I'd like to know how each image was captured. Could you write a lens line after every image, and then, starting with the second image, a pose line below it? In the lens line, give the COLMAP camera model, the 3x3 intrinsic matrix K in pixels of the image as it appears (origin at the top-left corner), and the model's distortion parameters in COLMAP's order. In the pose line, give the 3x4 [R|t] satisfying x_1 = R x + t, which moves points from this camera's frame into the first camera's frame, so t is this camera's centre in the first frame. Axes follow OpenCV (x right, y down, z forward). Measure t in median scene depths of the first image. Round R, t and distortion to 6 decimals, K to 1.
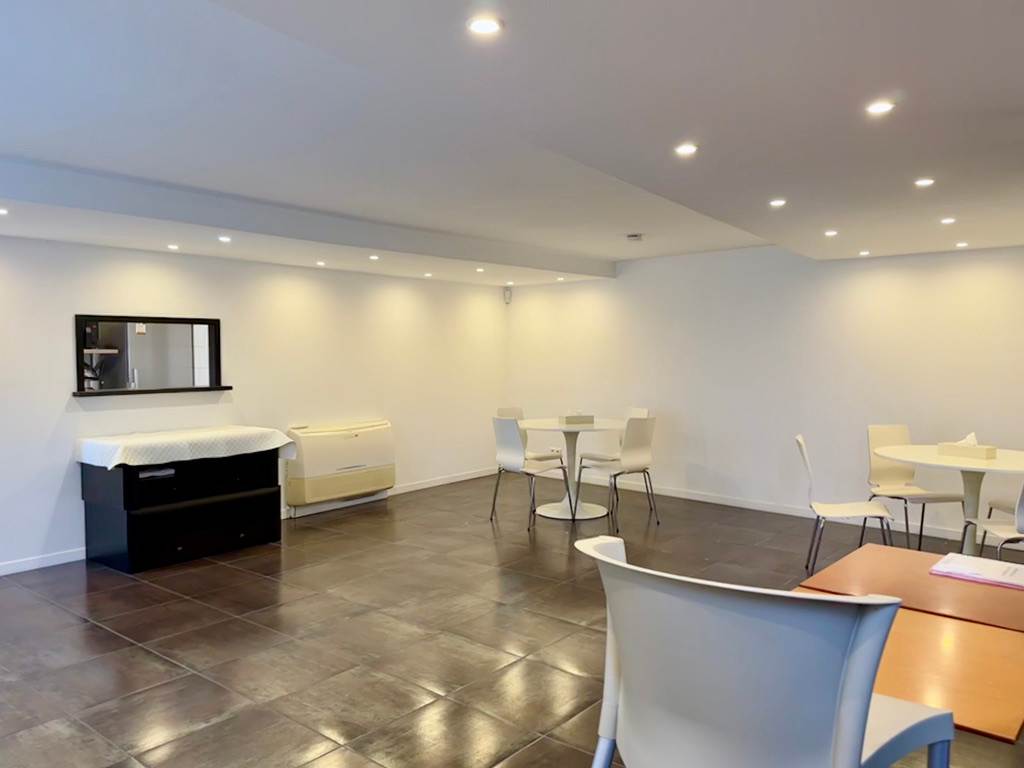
lens RADIAL K [[713.0, 0, 519.8], [0, 713.0, 379.6], [0, 0, 1]] dist [0.121155, -0.171112]
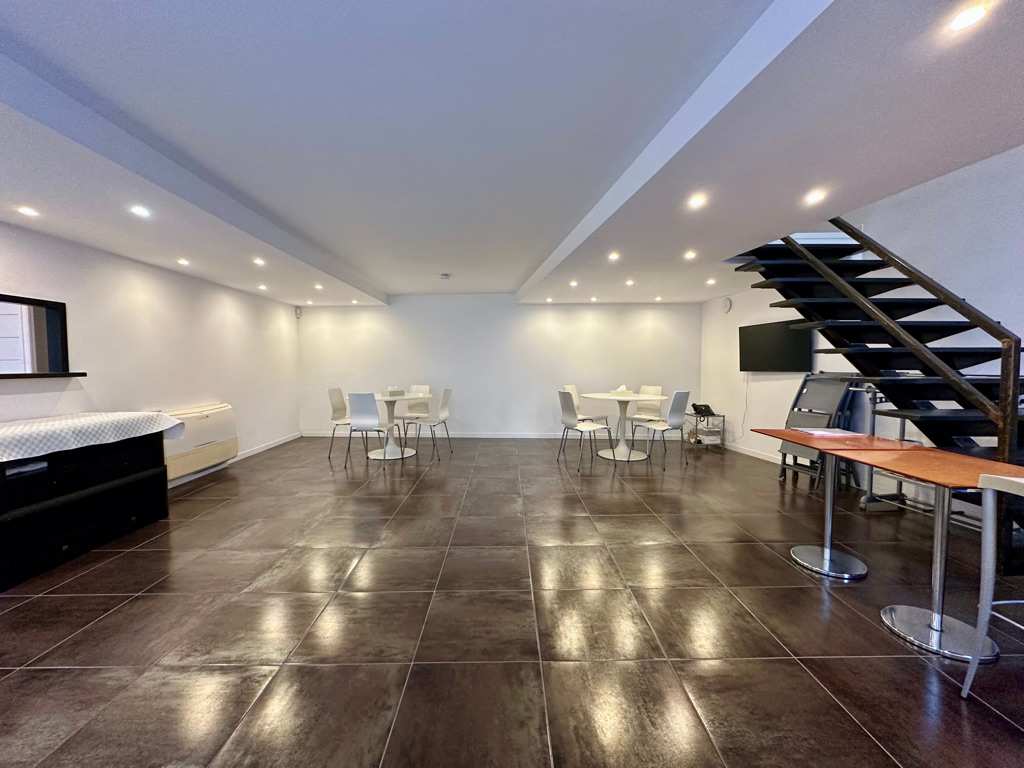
lens RADIAL K [[386.4, 0, 512.0], [0, 386.4, 384.0], [0, 0, 1]] dist [-0.000038, -0.000009]
pose [[0.773253, -0.034933, 0.633134, -0.273605], [0.027984, 0.999389, 0.020963, 0.028467], [-0.633479, 0.001508, 0.773758, 0.226644]]
